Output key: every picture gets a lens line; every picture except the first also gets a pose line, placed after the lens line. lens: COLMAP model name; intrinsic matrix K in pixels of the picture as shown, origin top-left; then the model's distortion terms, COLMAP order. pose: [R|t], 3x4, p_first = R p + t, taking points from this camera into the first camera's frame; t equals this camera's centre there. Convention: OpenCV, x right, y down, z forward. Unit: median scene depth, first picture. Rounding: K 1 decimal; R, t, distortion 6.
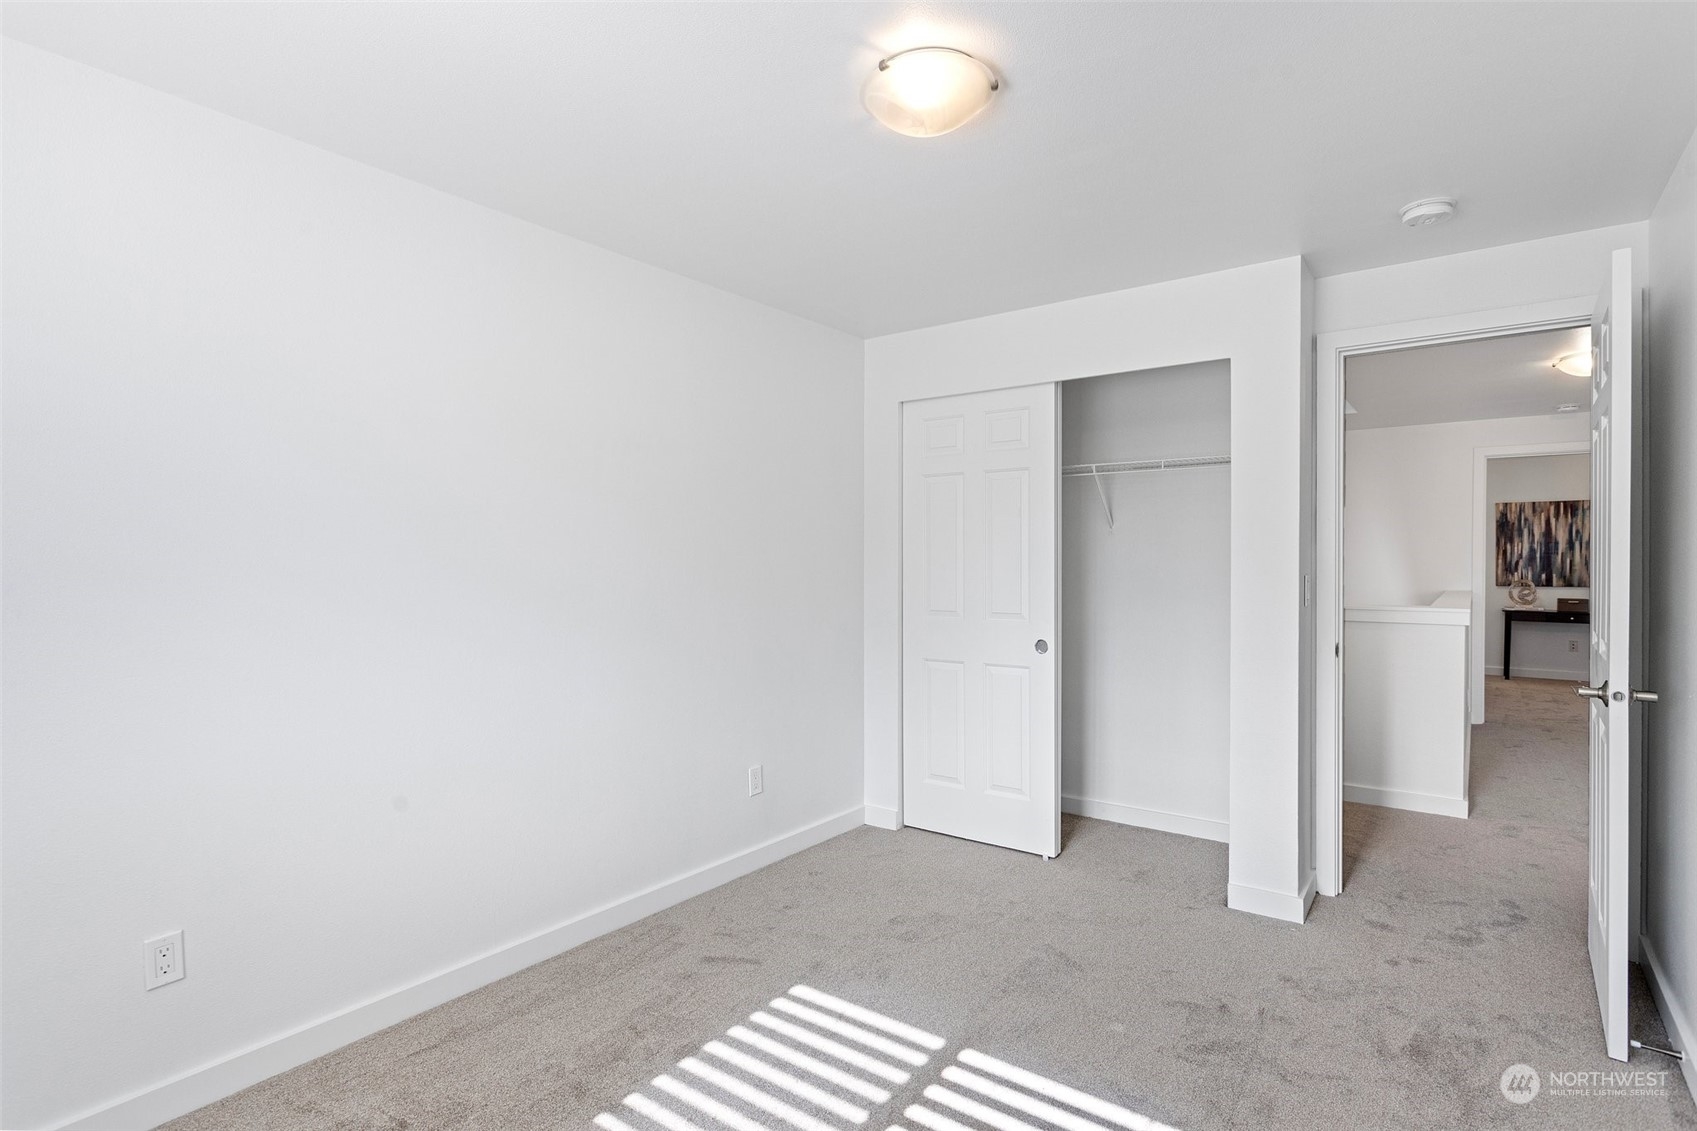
lens RADIAL K [[824.9, 0, 848.5], [0, 824.9, 565.5], [0, 0, 1]] dist [-0.014268, 0.000190]
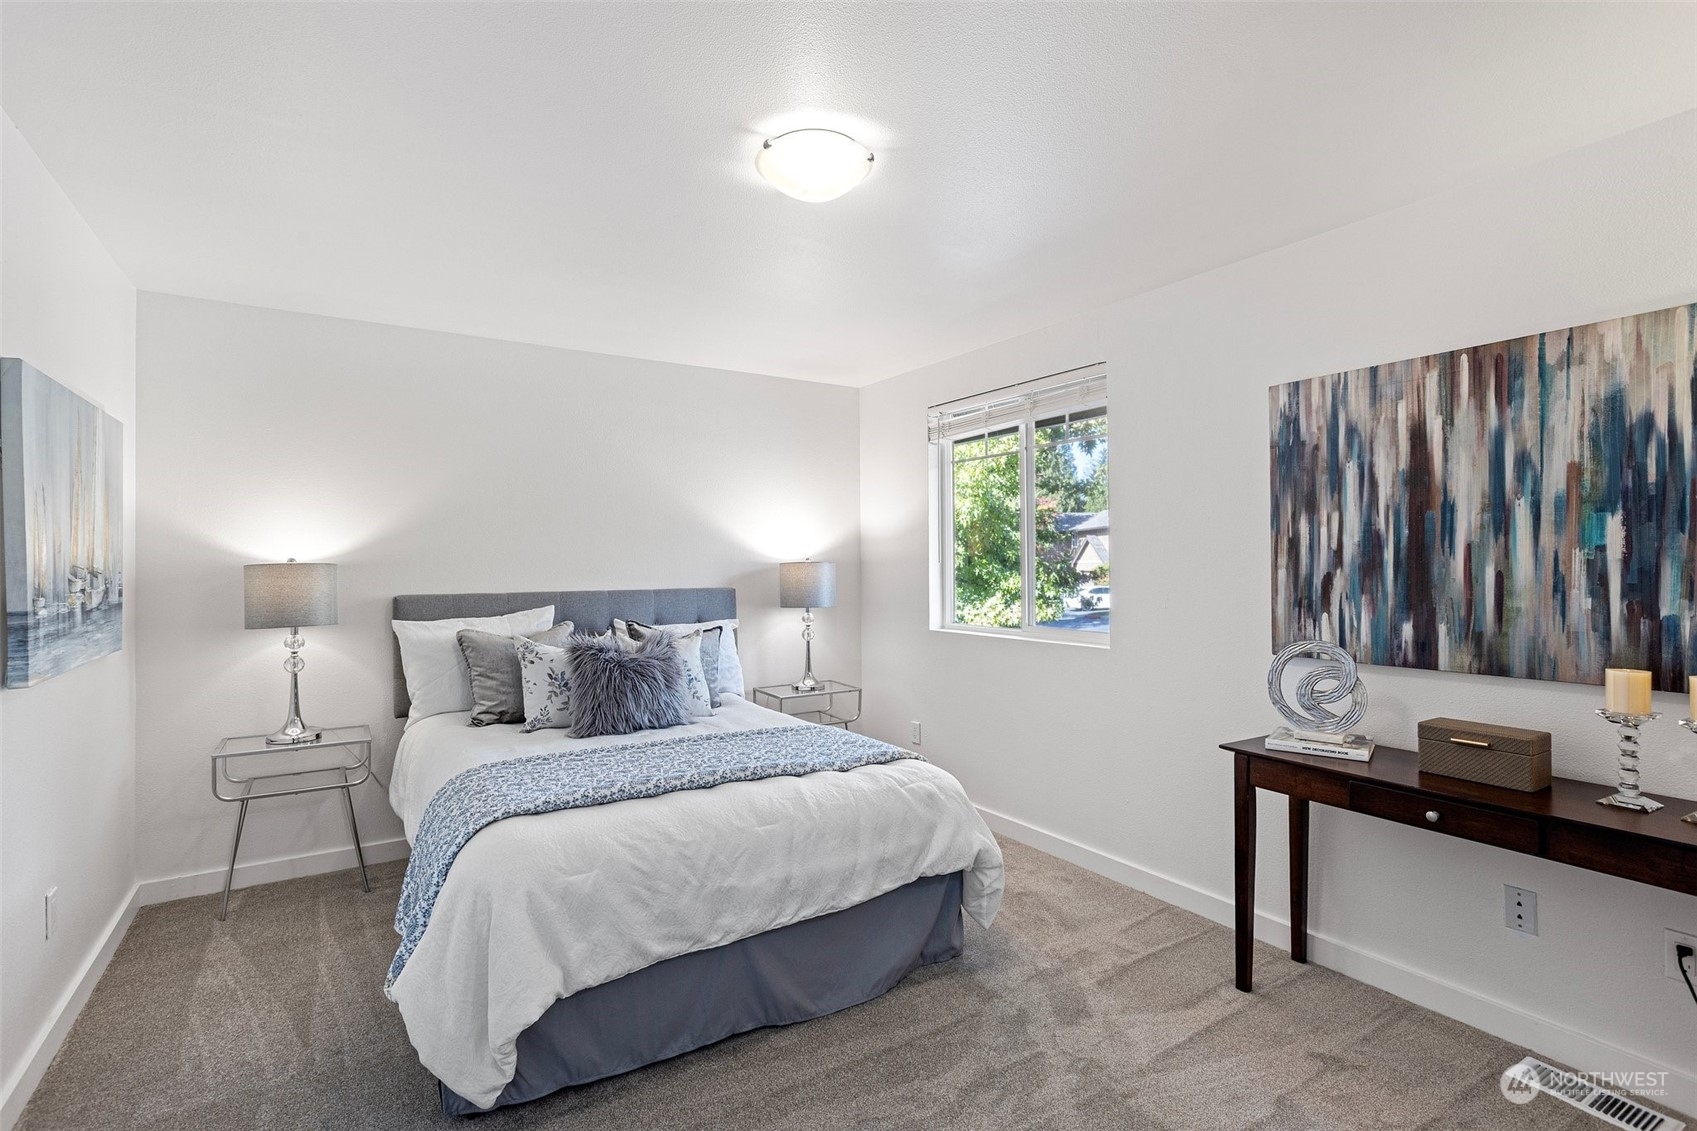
lens RADIAL K [[808.4, 0, 841.2], [0, 808.4, 561.1], [0, 0, 1]] dist [-0.000050, 0.000478]
pose [[0.929508, -0.006016, -0.368753, 0.775522], [0.002745, 0.999952, -0.009393, -0.008273], [0.368792, 0.007718, 0.929480, 0.676565]]
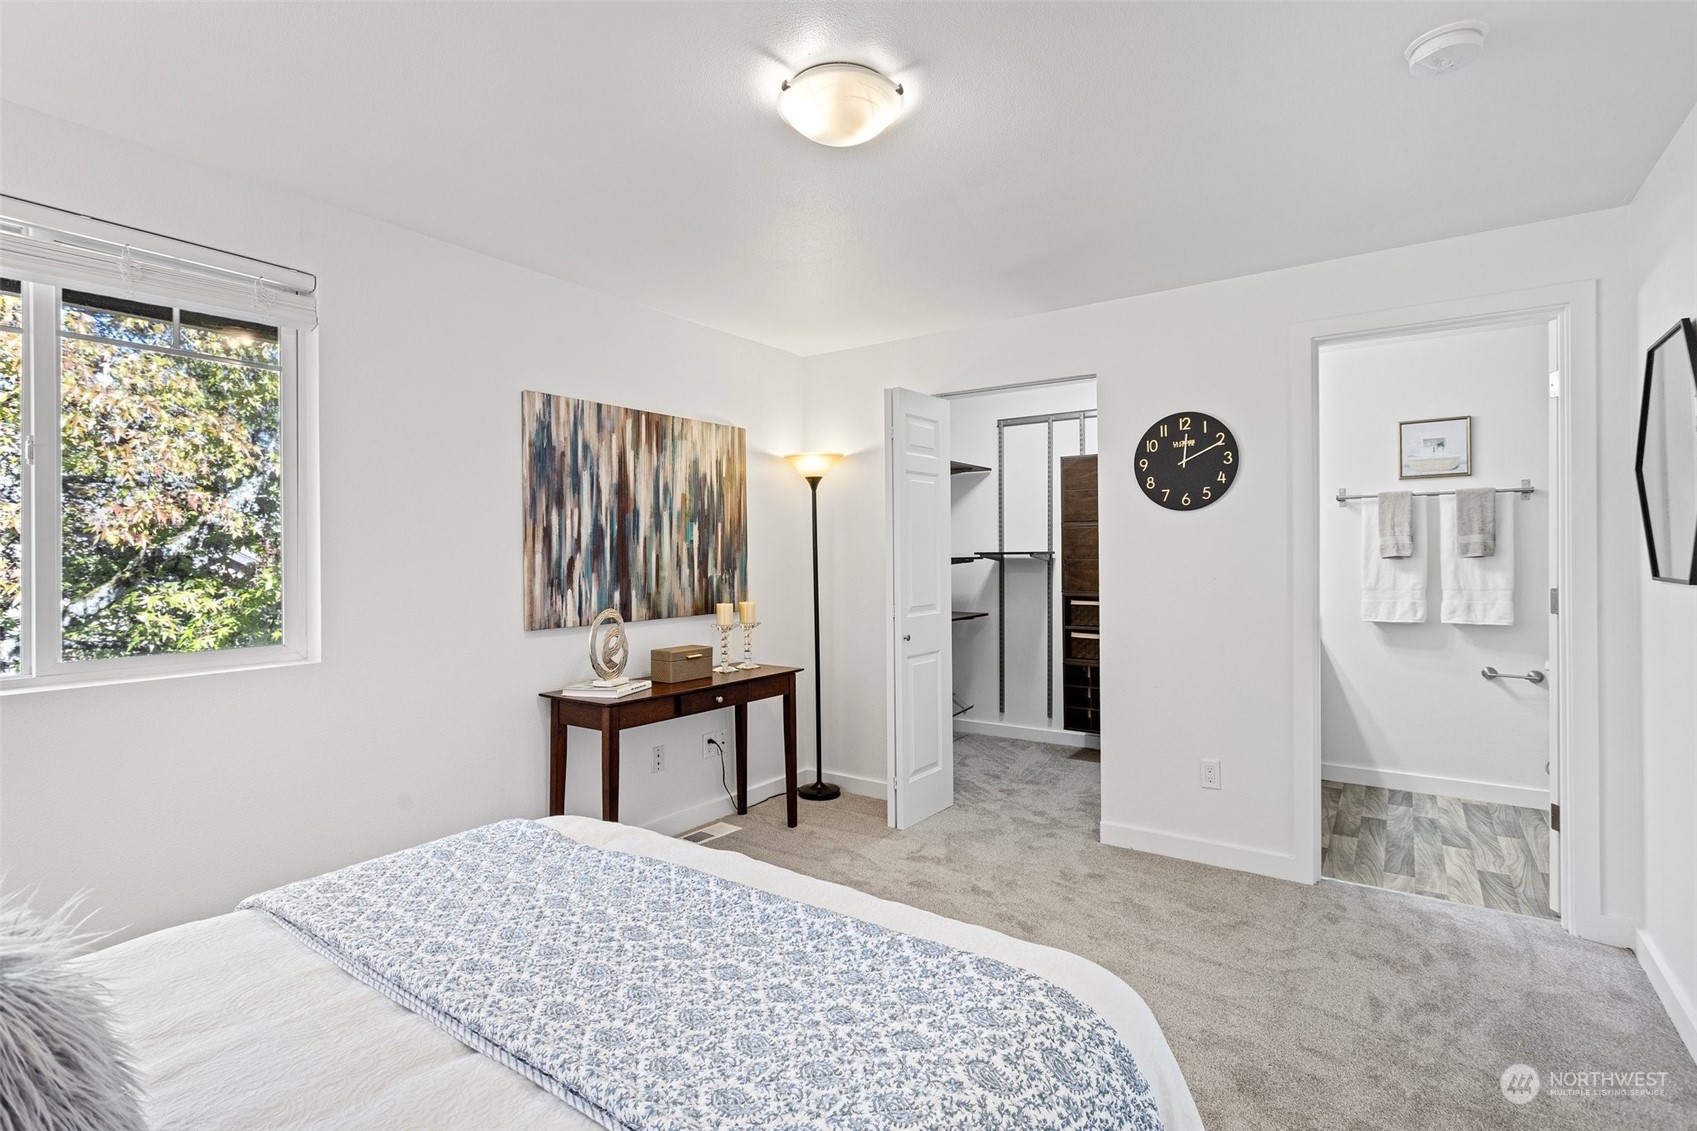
lens RADIAL K [[808.4, 0, 841.2], [0, 808.4, 561.1], [0, 0, 1]] dist [-0.000050, 0.000478]
pose [[-0.017979, -0.009032, 0.999798, 0.462517], [0.011915, 0.999886, 0.009247, -0.006293], [-0.999767, 0.012078, -0.017869, 0.900413]]
